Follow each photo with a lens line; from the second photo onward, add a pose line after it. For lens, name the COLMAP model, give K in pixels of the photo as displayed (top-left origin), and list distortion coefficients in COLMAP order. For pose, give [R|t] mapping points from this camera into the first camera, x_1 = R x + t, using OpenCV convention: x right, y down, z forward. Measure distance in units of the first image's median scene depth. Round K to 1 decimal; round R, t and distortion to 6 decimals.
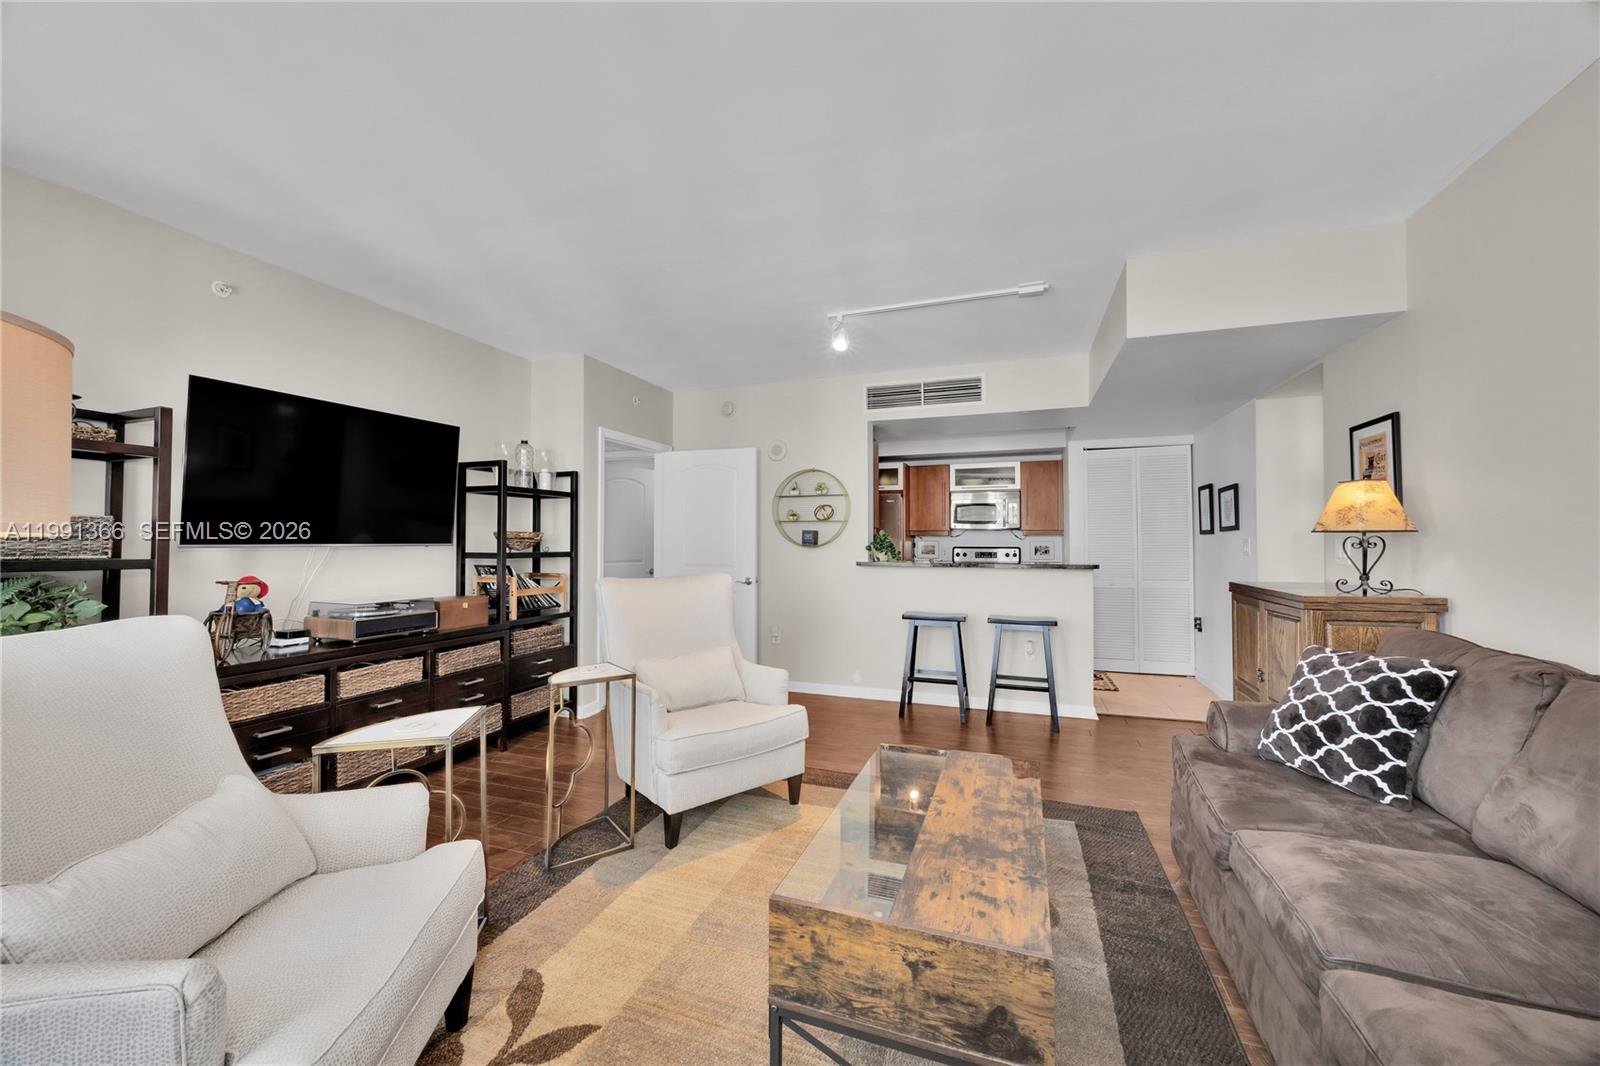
lens RADIAL K [[609.0, 0, 805.5], [0, 609.0, 537.6], [0, 0, 1]] dist [-0.000093, -0.000164]
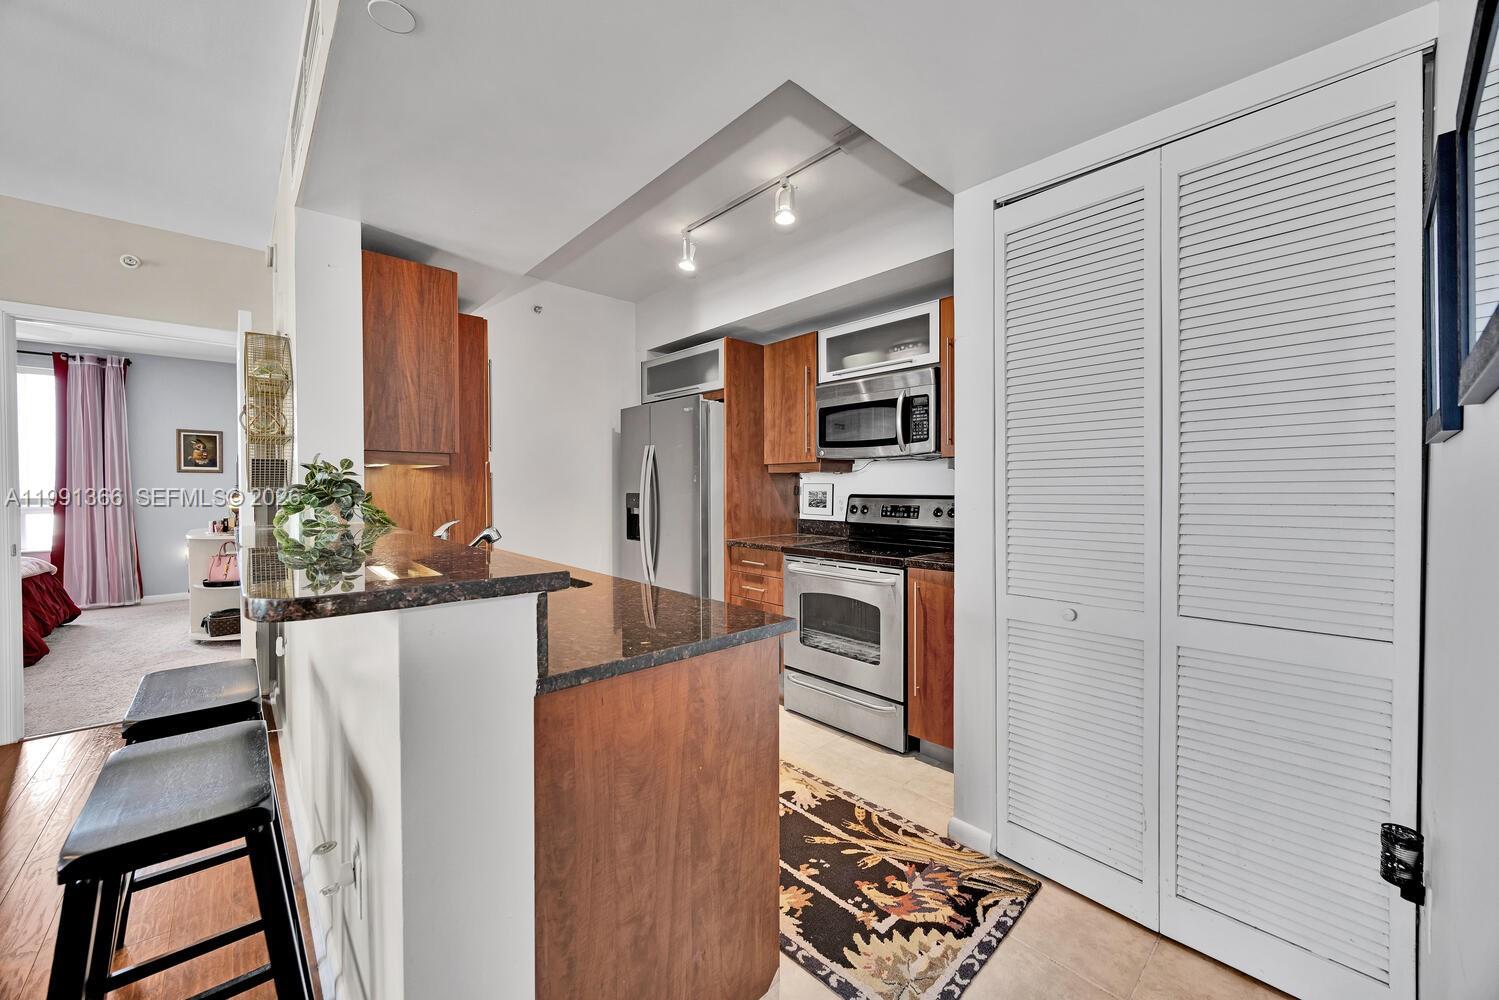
lens RADIAL K [[570.6, 0, 747.6], [0, 570.6, 501.3], [0, 0, 1]] dist [-0.000093, -0.000164]
pose [[0.879406, 0.013197, -0.475889, 0.427848], [0.001195, 0.999551, 0.029928, 0.007170], [0.476070, -0.026887, 0.878996, 0.572832]]
